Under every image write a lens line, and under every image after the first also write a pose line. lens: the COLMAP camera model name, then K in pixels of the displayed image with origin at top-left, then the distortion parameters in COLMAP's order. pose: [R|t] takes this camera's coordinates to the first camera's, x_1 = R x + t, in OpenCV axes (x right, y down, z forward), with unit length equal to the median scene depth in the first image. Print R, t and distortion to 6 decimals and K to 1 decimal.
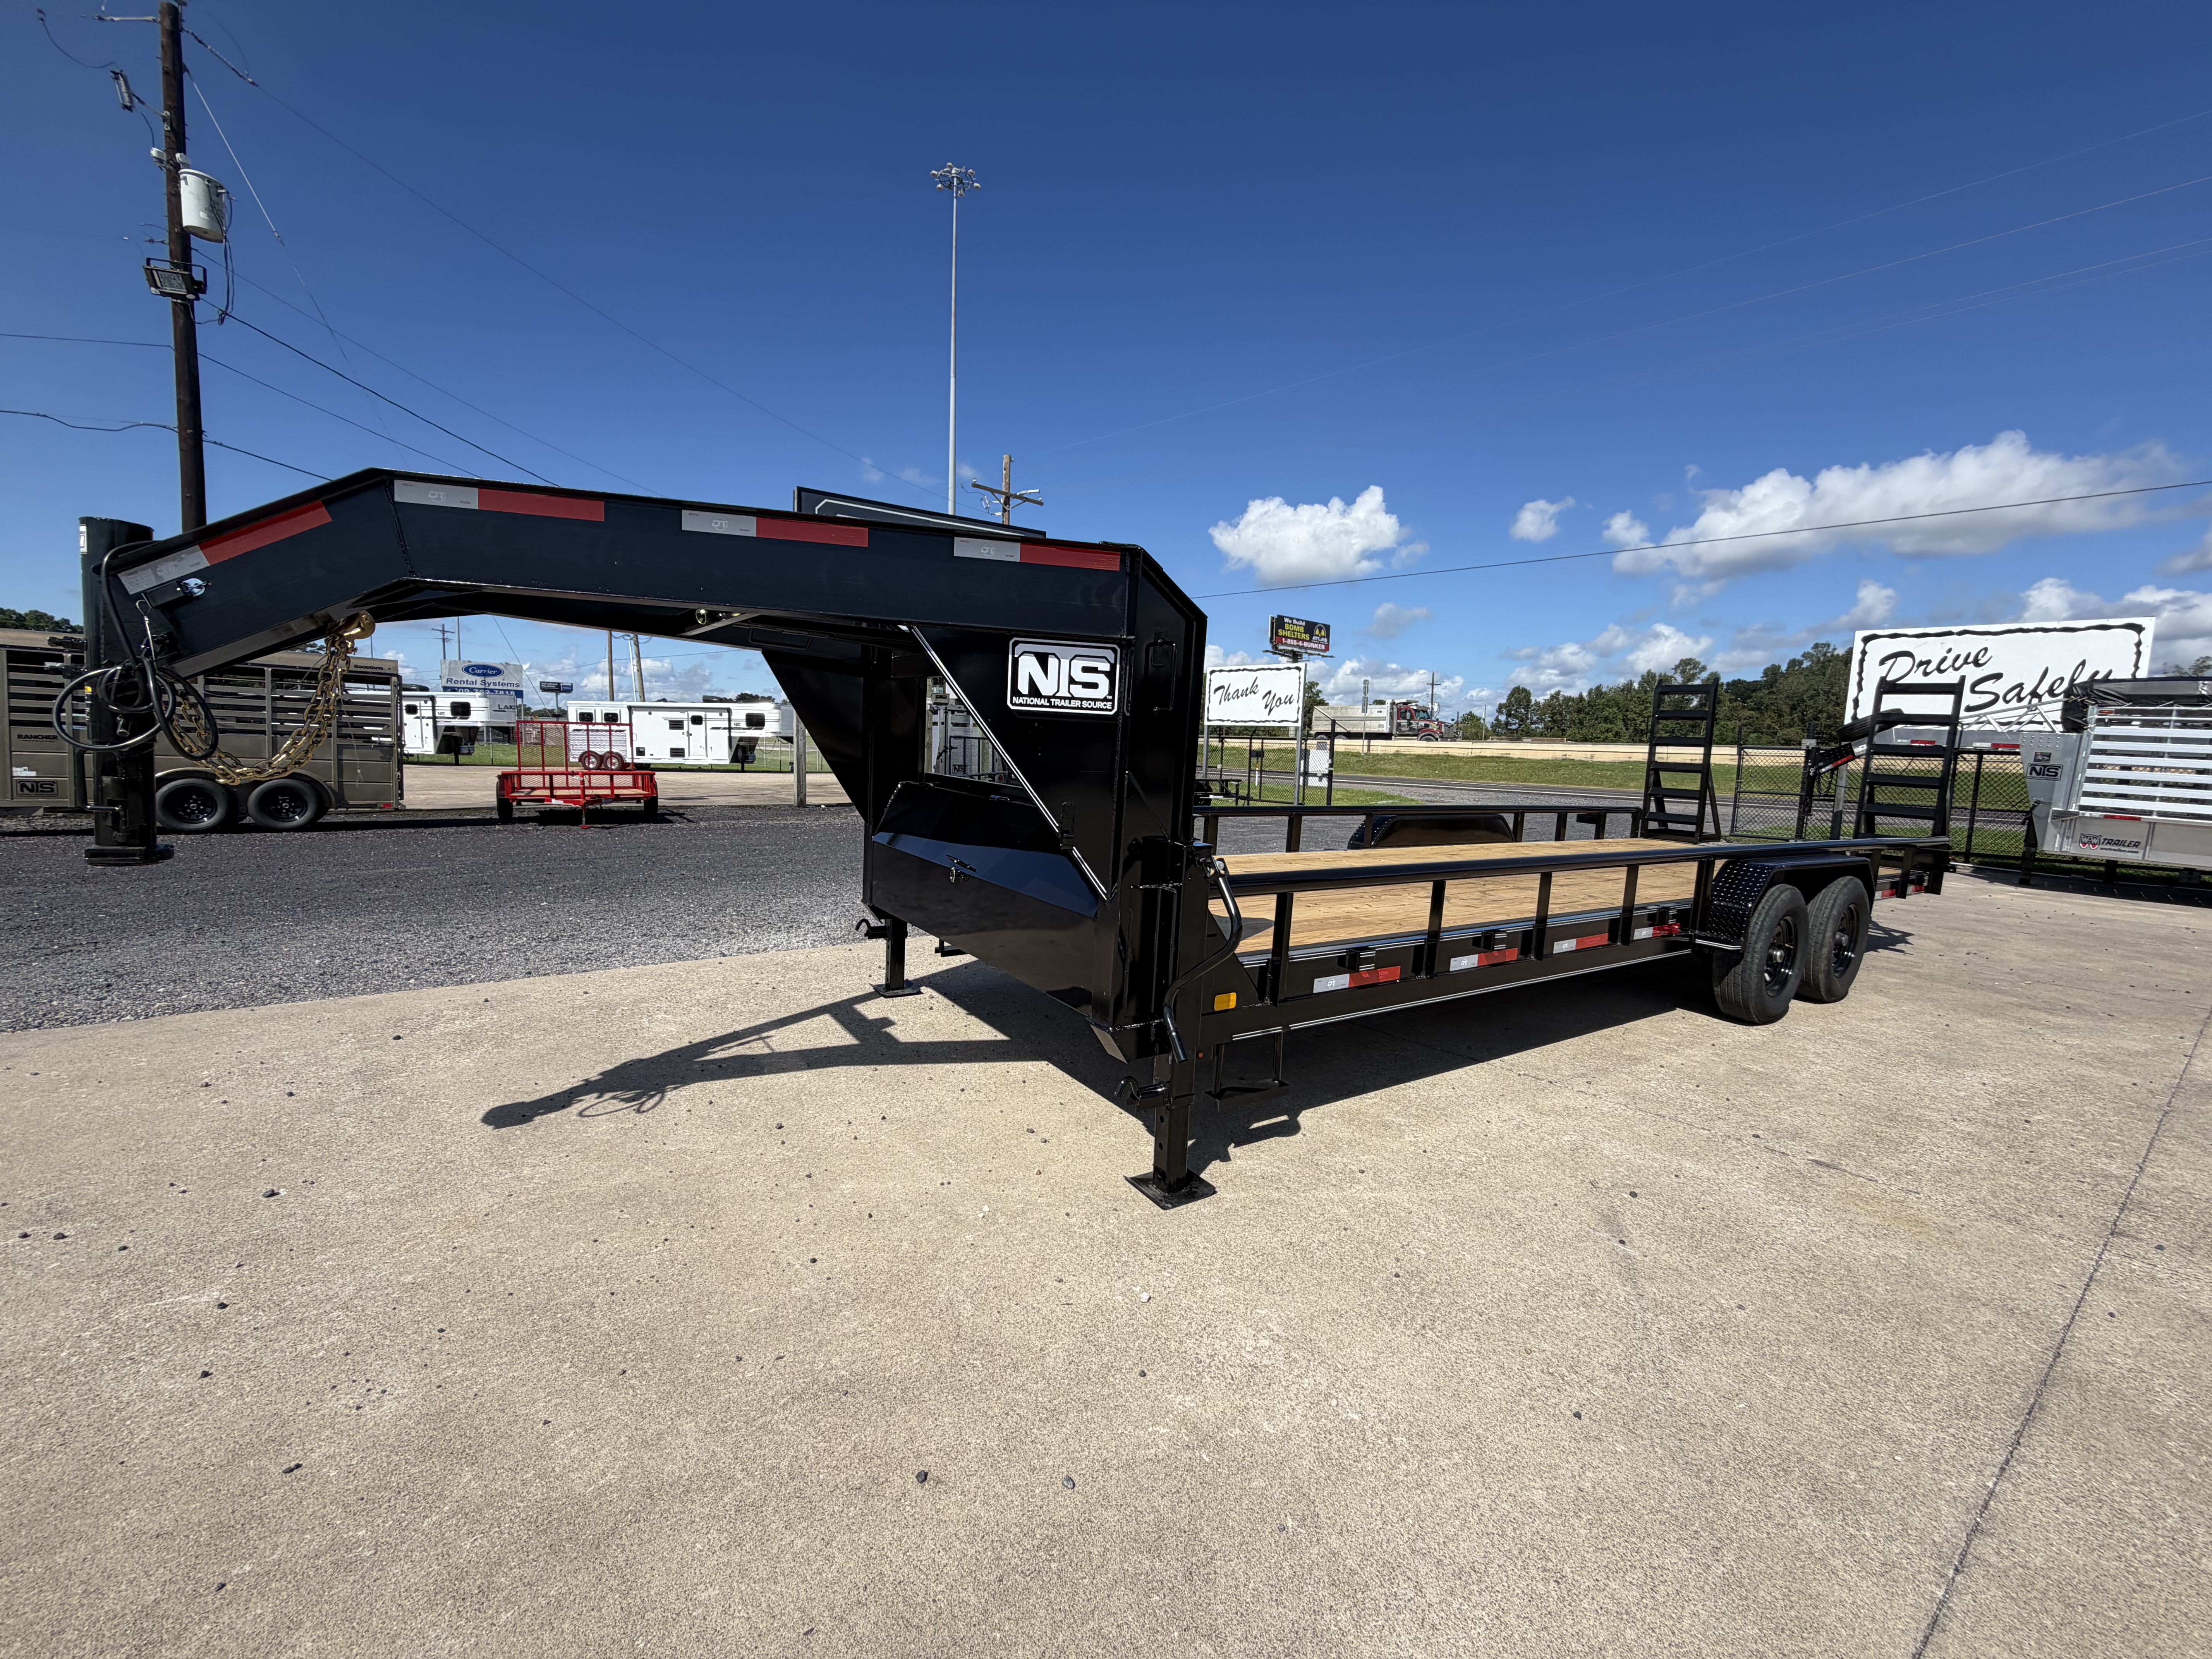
lens RADIAL K [[884.9, 0, 1100.8], [0, 884.9, 818.3], [0, 0, 1]] dist [-0.000527, 0.000499]
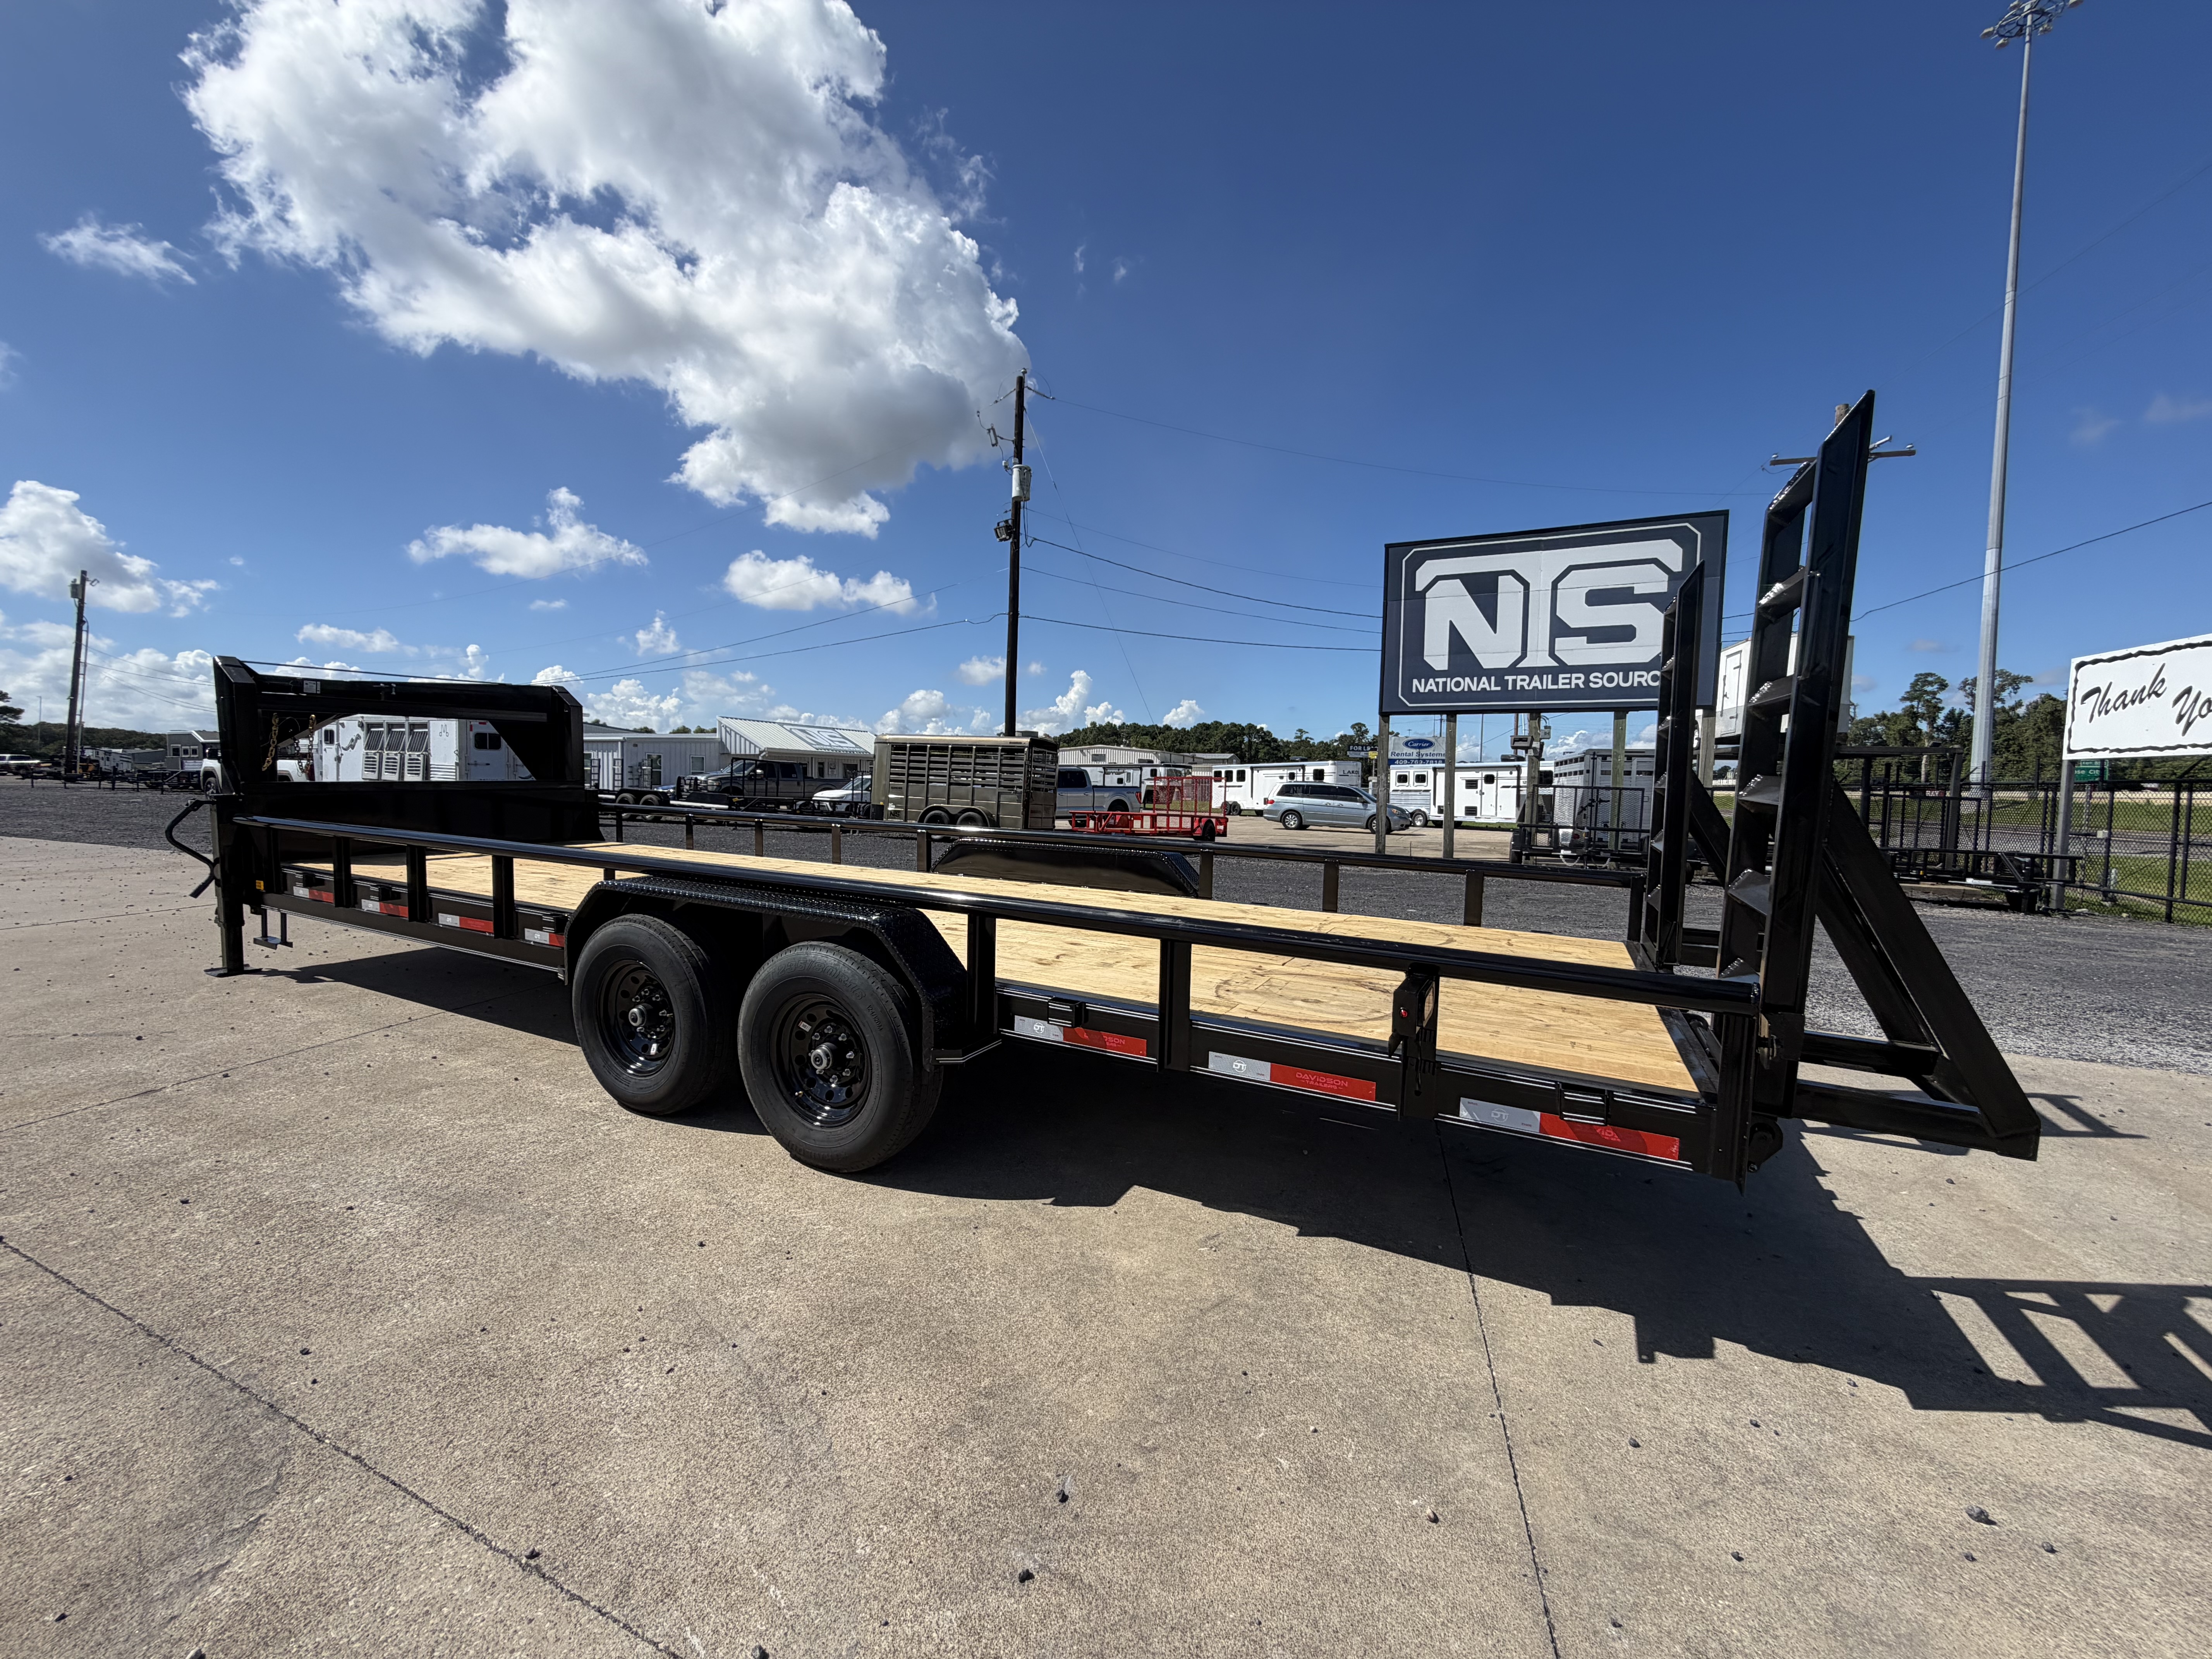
lens RADIAL K [[884.9, 0, 1105.0], [0, 884.9, 823.2], [0, 0, 1]] dist [-0.000527, 0.000499]
pose [[0.490090, 0.018339, -0.871479, 0.882393], [-0.080133, 0.996493, -0.024094, -0.005587], [0.867981, 0.081642, 0.489841, 0.548242]]
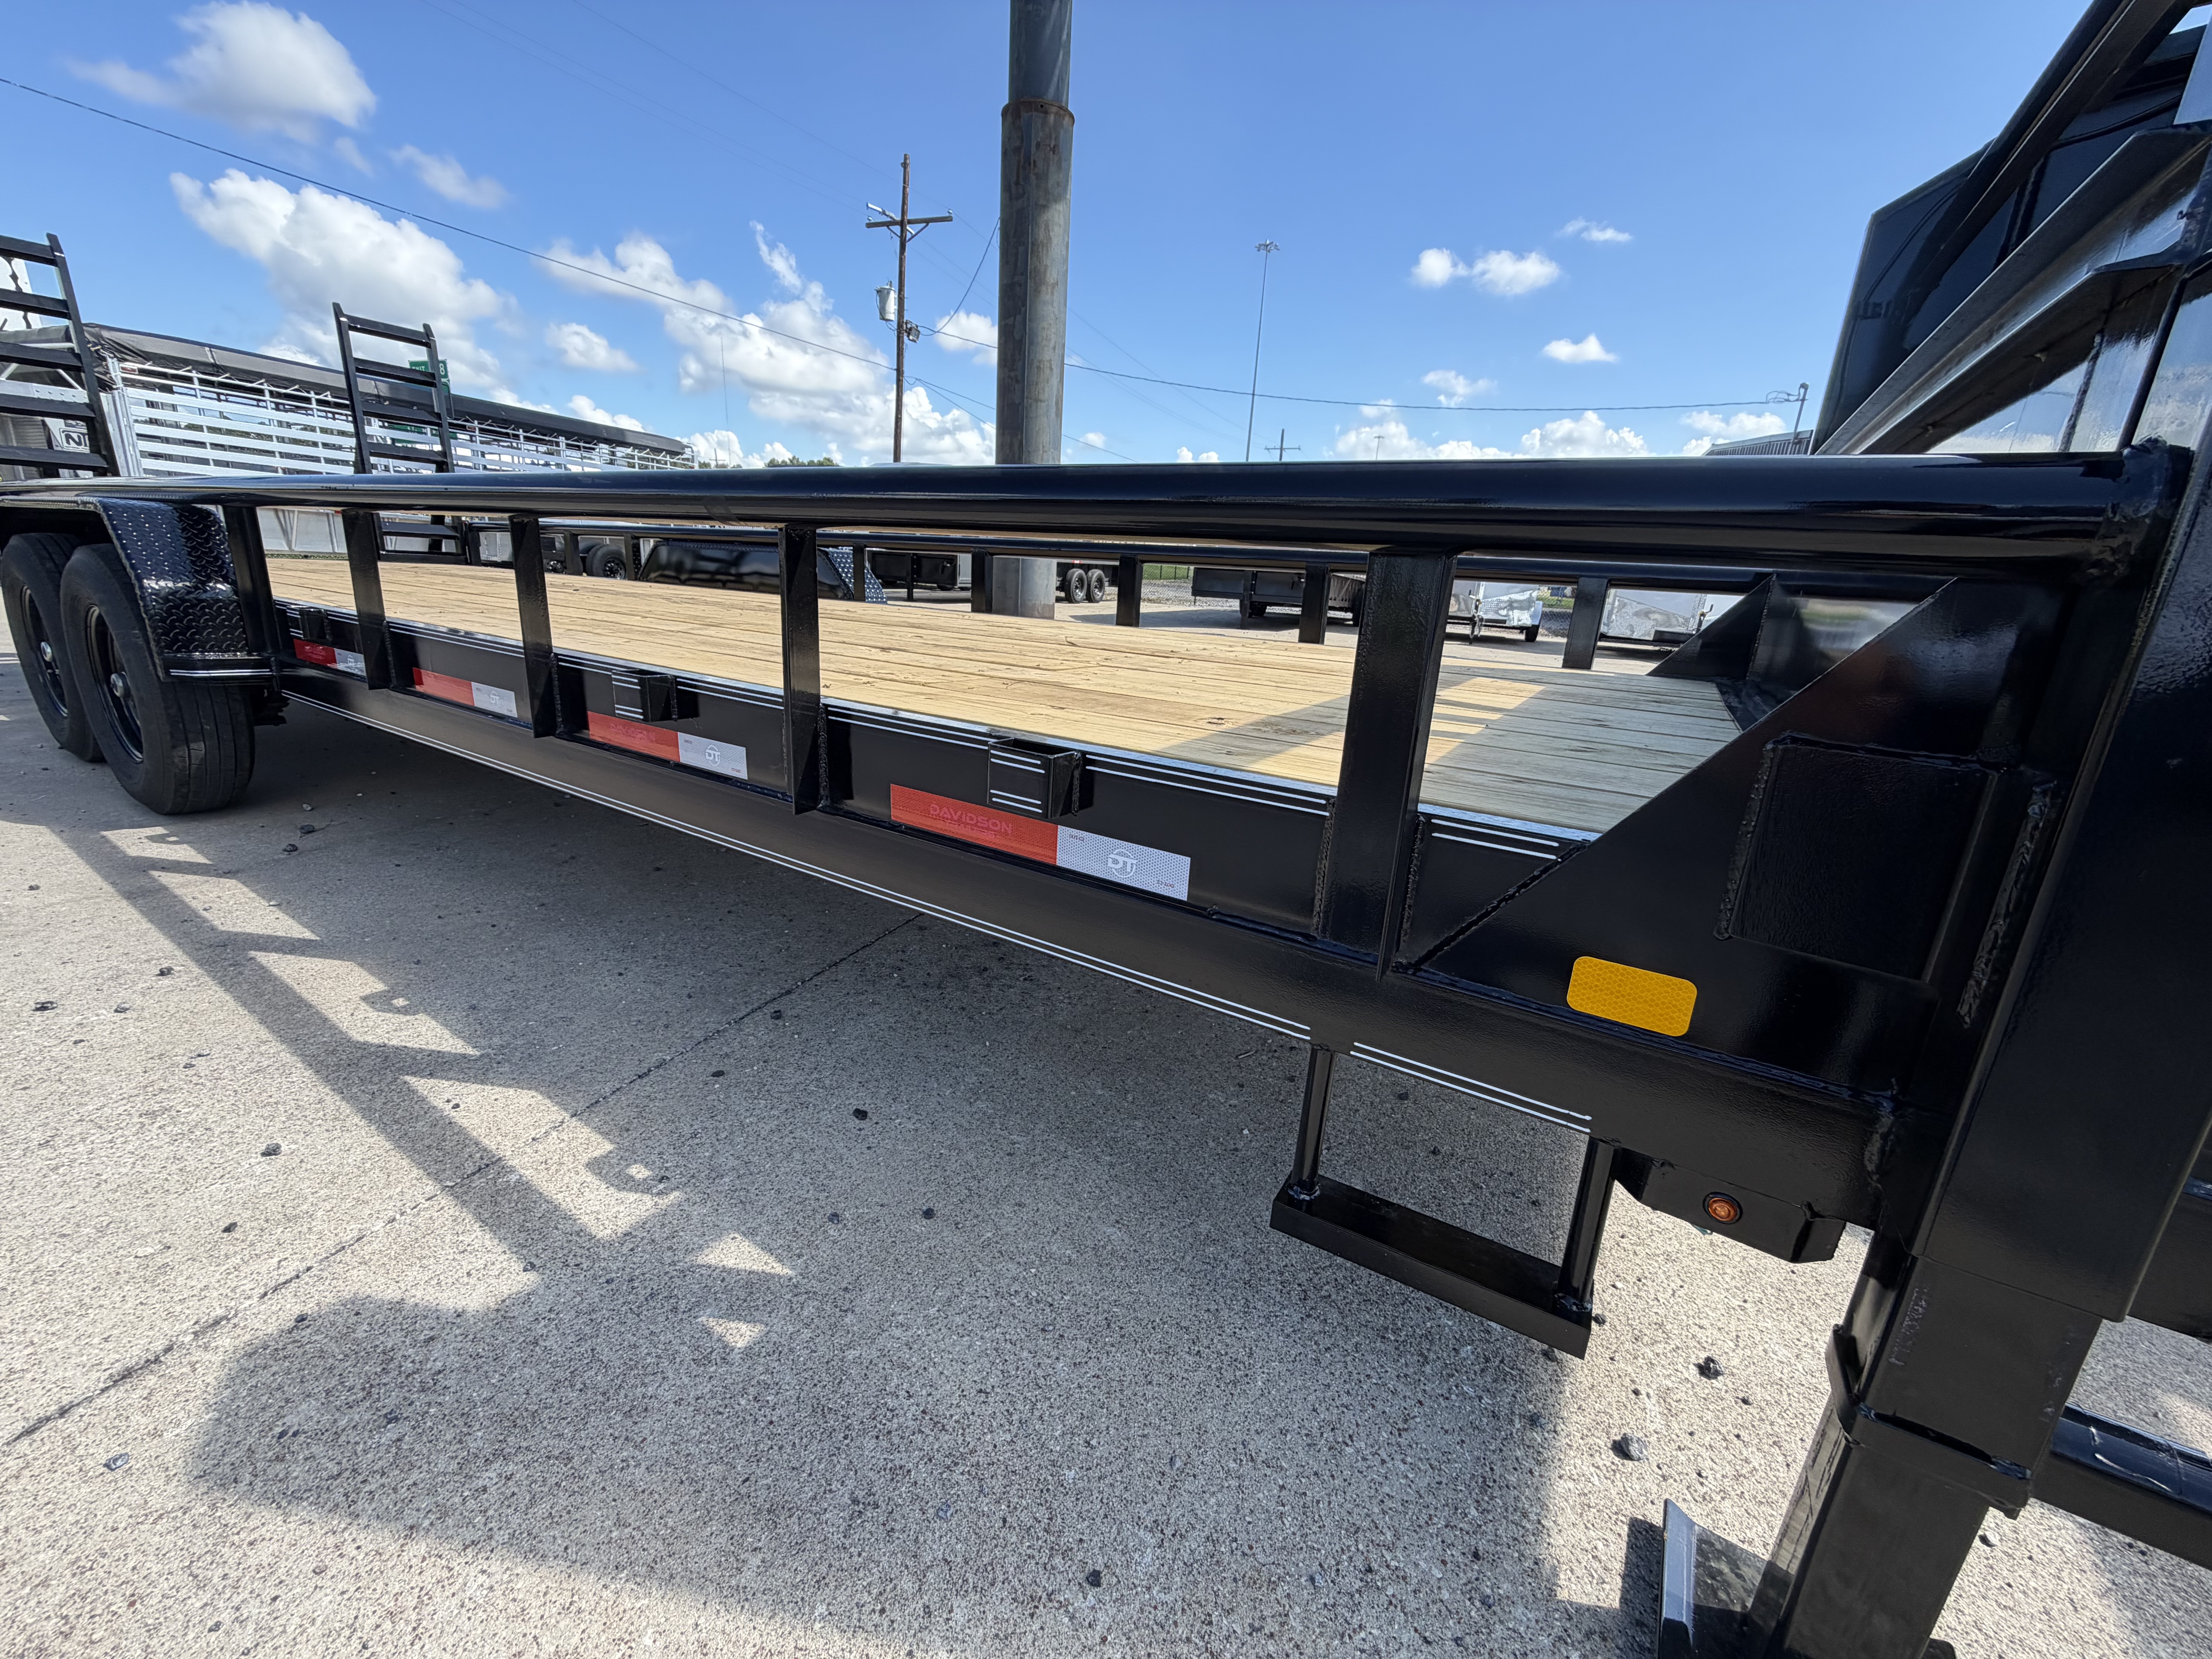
lens RADIAL K [[884.9, 0, 1106.4], [0, 884.9, 829.7], [0, 0, 1]] dist [-0.000527, 0.000499]
pose [[-0.396631, -0.328108, 0.857338, -0.151561], [0.010132, 0.932320, 0.361492, -0.005902], [-0.917922, 0.152065, -0.366463, 0.632182]]
